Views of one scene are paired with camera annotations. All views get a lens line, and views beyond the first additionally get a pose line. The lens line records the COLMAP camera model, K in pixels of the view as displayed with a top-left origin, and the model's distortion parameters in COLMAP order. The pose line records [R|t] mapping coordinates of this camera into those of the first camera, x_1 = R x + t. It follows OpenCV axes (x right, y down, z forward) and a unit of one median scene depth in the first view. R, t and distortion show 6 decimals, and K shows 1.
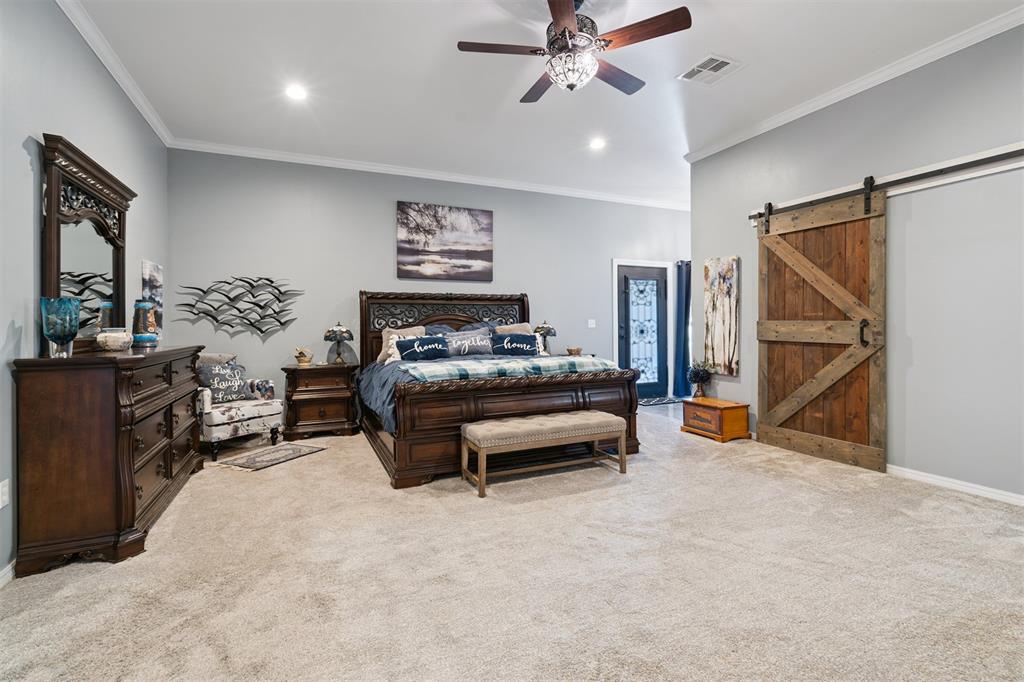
lens RADIAL K [[468.5, 0, 508.5], [0, 468.5, 331.8], [0, 0, 1]] dist [-0.000543, 0.000273]
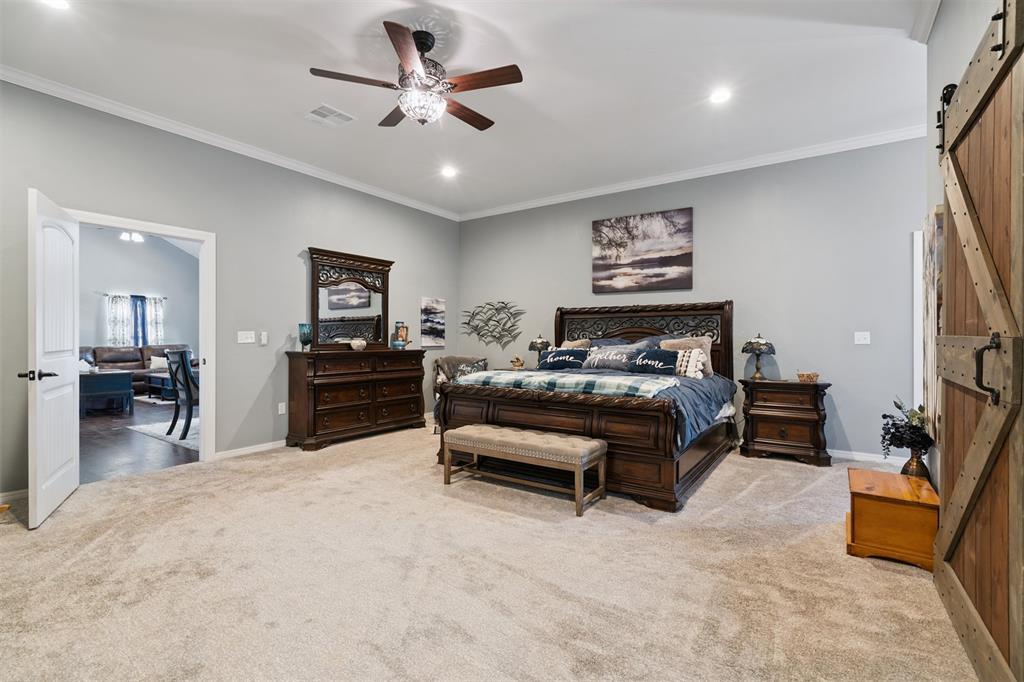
lens RADIAL K [[468.5, 0, 505.5], [0, 468.5, 335.9], [0, 0, 1]] dist [-0.000543, 0.000273]
pose [[0.516284, 0.005549, -0.856400, 0.568412], [-0.019463, 0.999797, -0.005254, -0.009740], [0.856196, 0.019380, 0.516287, 0.282520]]
